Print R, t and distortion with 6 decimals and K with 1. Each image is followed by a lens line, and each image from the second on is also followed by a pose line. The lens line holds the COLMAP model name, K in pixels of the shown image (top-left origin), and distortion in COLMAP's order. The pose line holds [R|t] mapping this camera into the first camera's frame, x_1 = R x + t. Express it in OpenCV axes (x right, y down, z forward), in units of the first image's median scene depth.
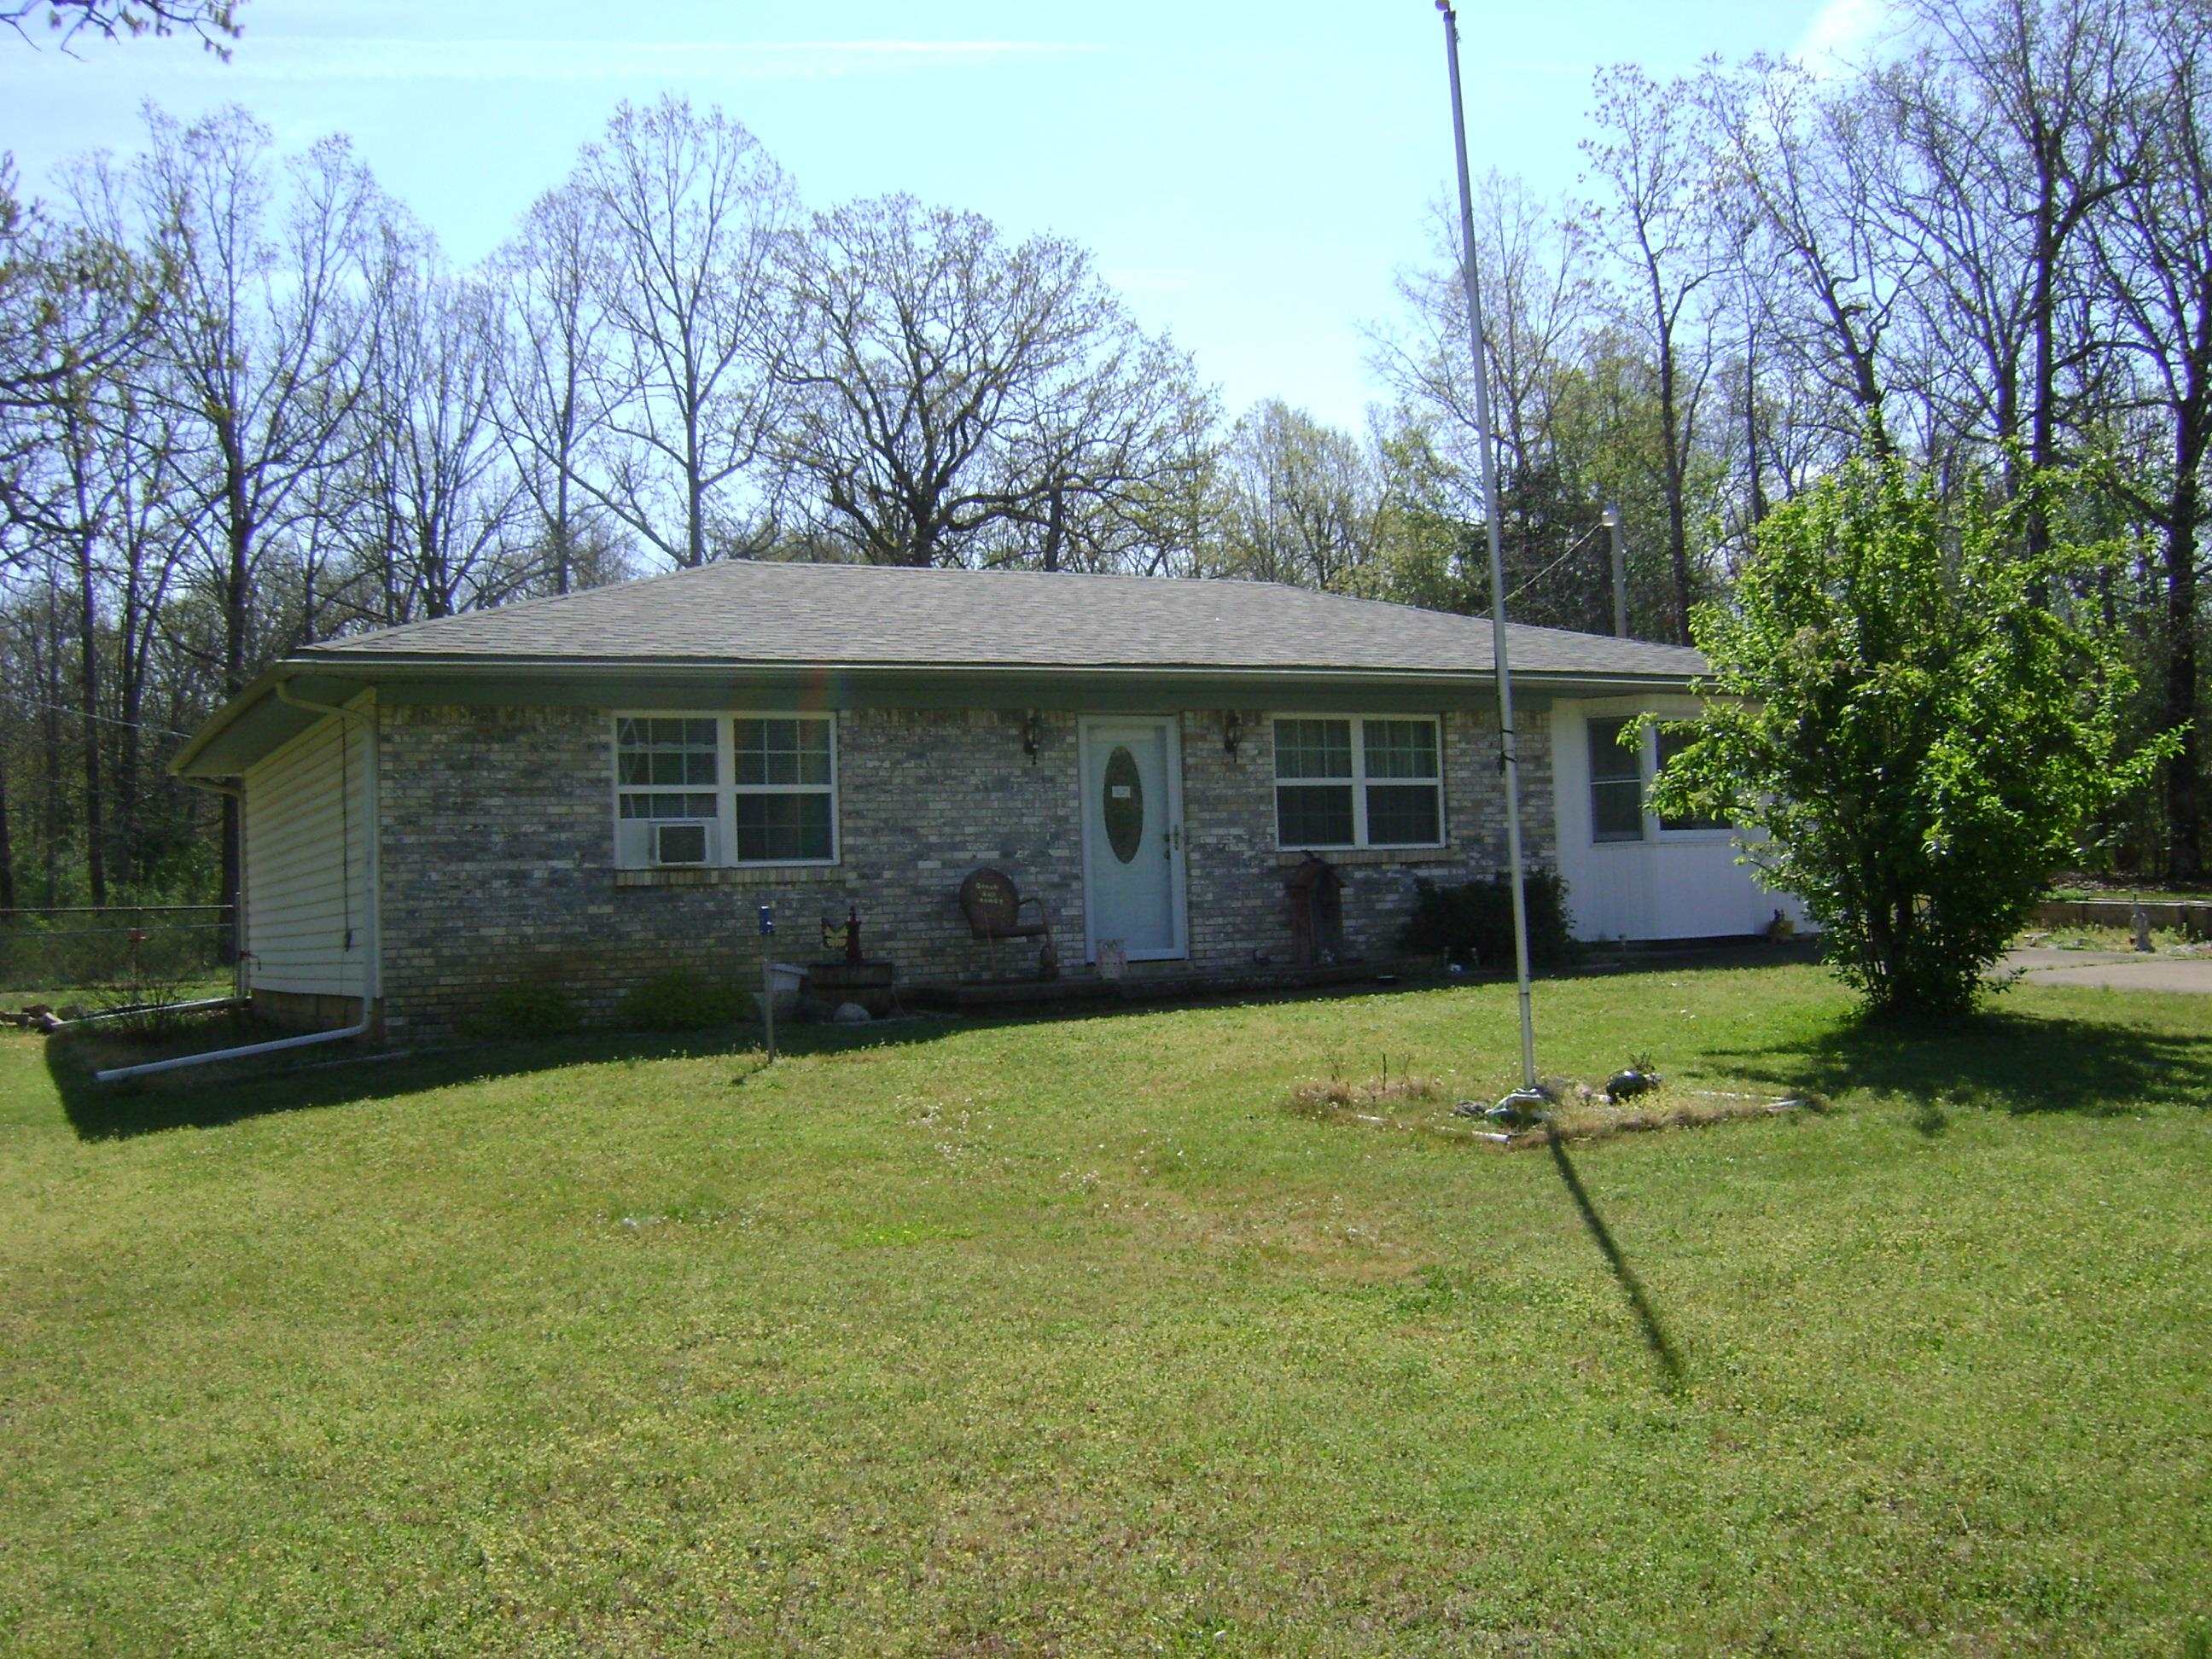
lens RADIAL K [[2296.9, 0, 1049.8], [0, 2296.9, 826.5], [0, 0, 1]] dist [-0.161754, 0.119889]
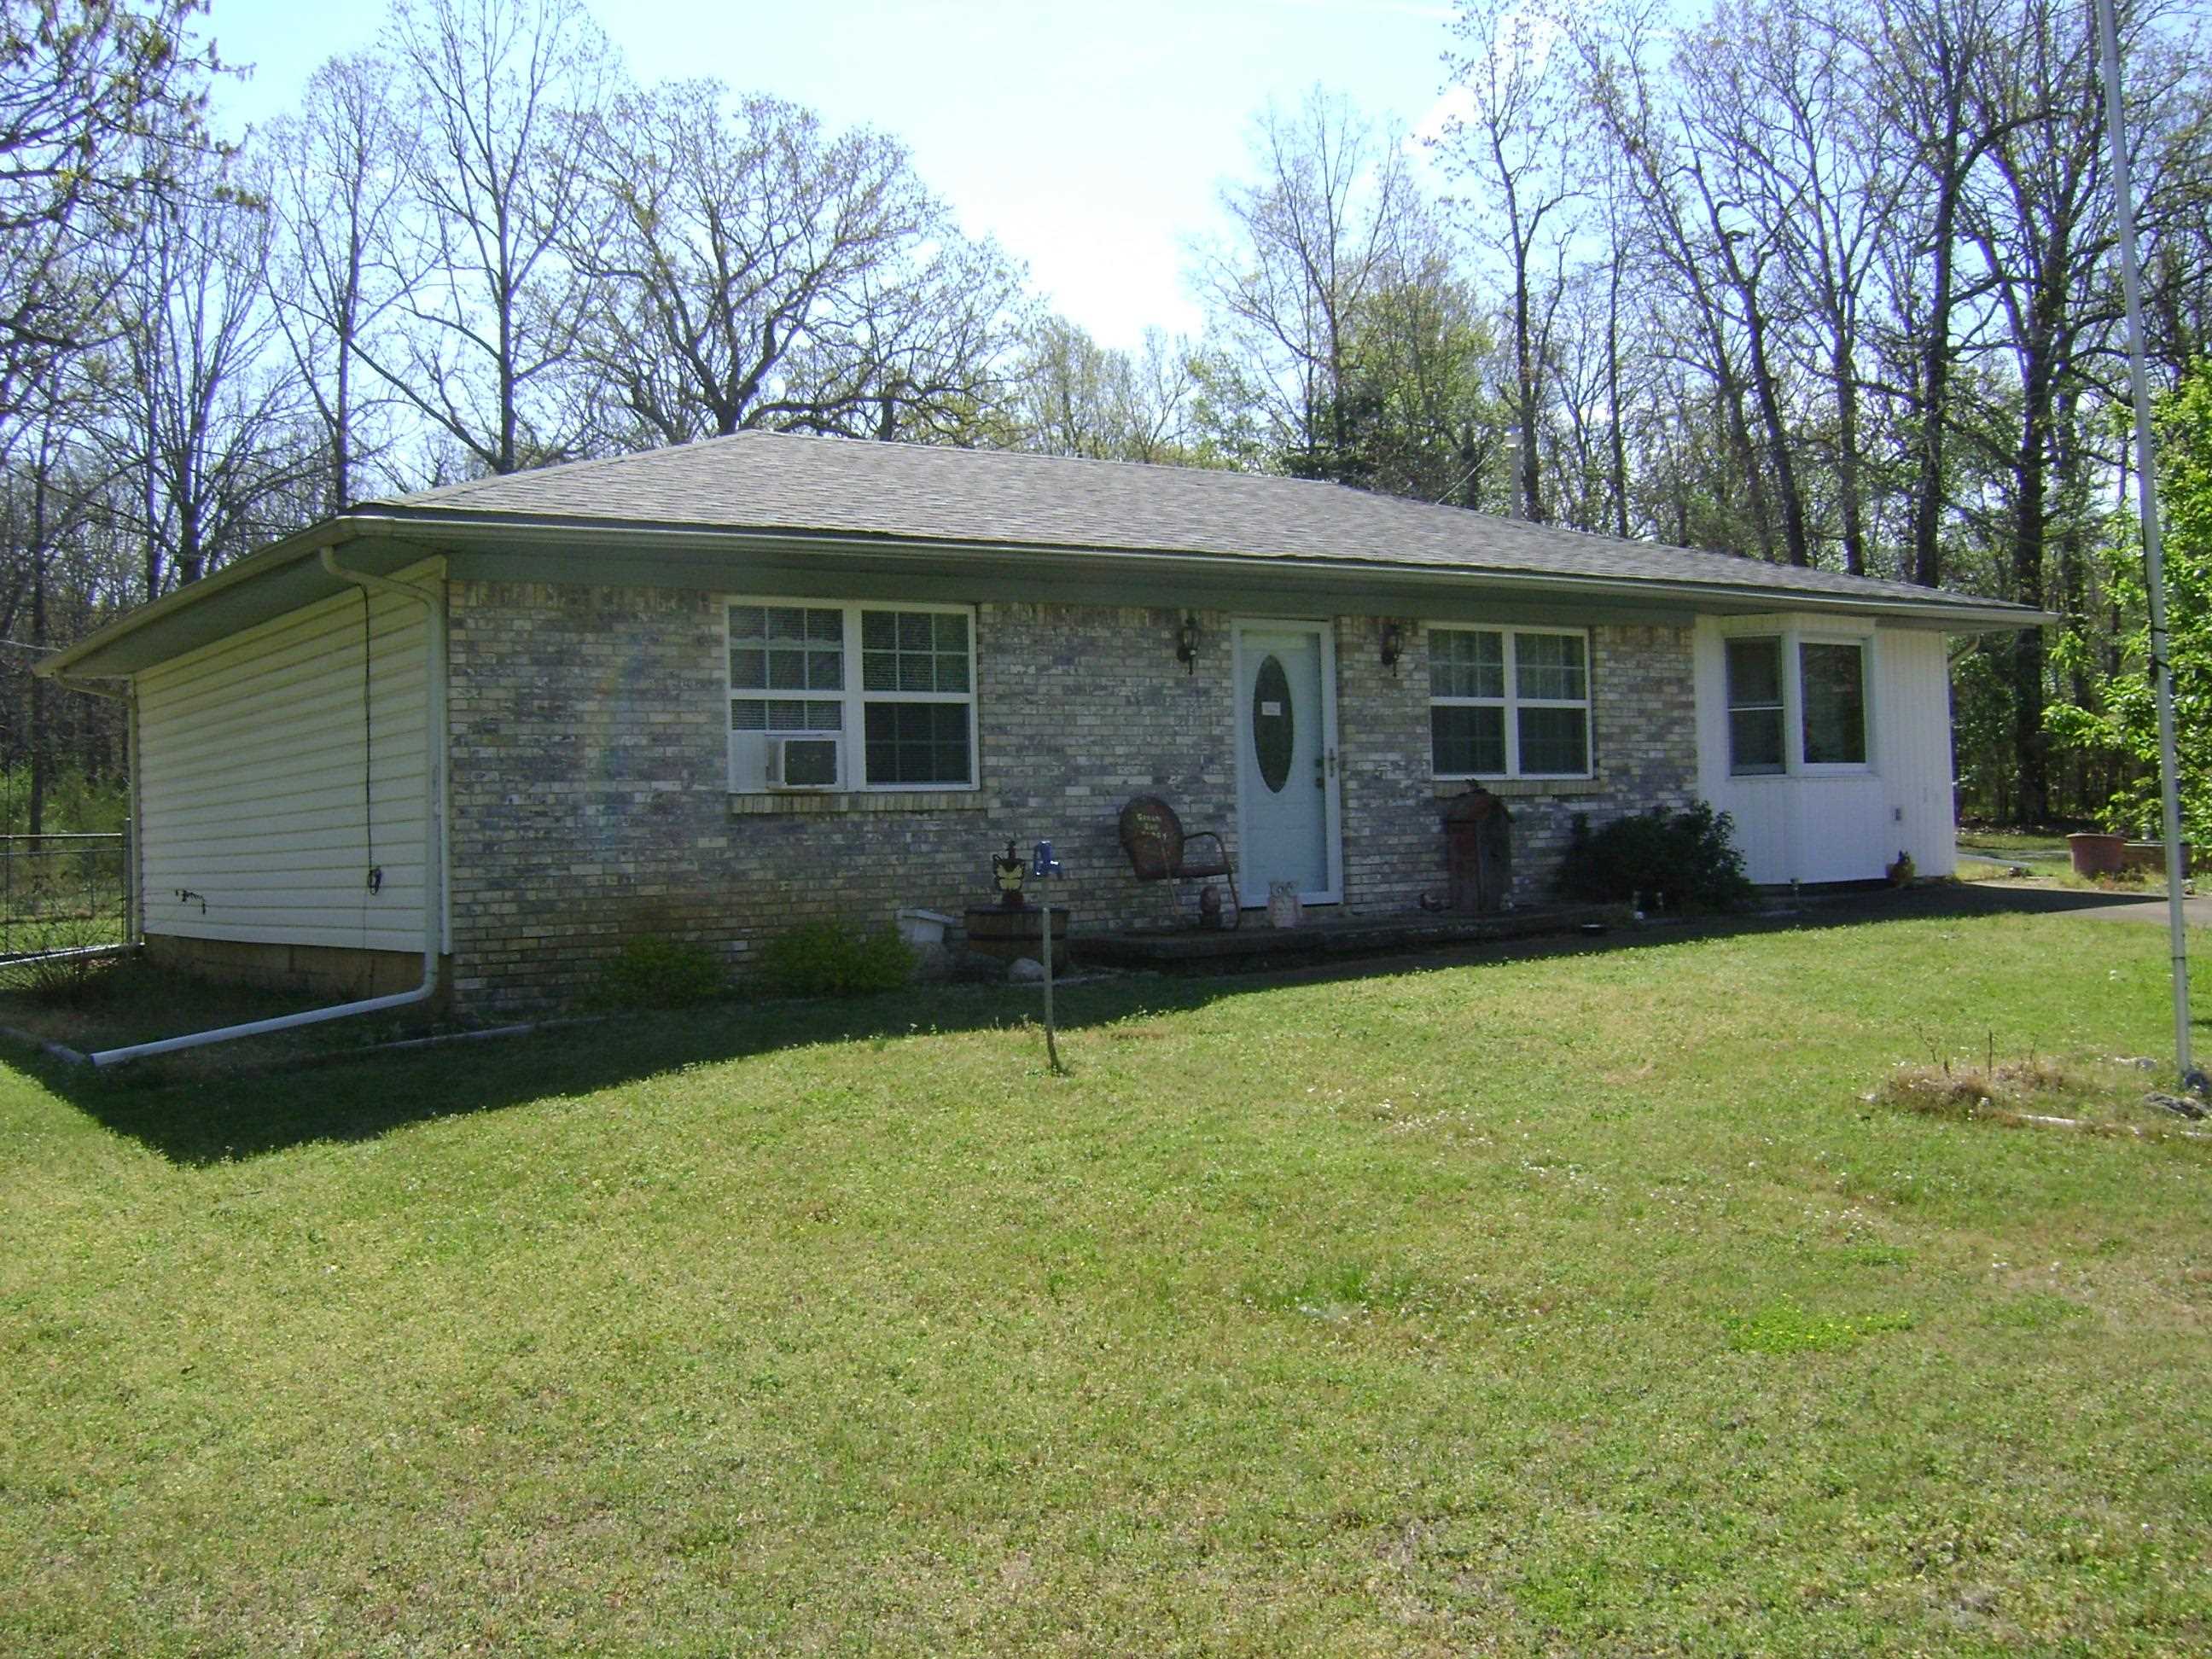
lens RADIAL K [[2296.9, 0, 1049.8], [0, 2296.9, 826.5], [0, 0, 1]] dist [-0.161754, 0.119889]
pose [[0.990393, 0.008230, 0.138035, -0.167301], [-0.012218, 0.999531, 0.028069, 0.005772], [-0.137739, -0.029486, 0.990030, 0.162216]]
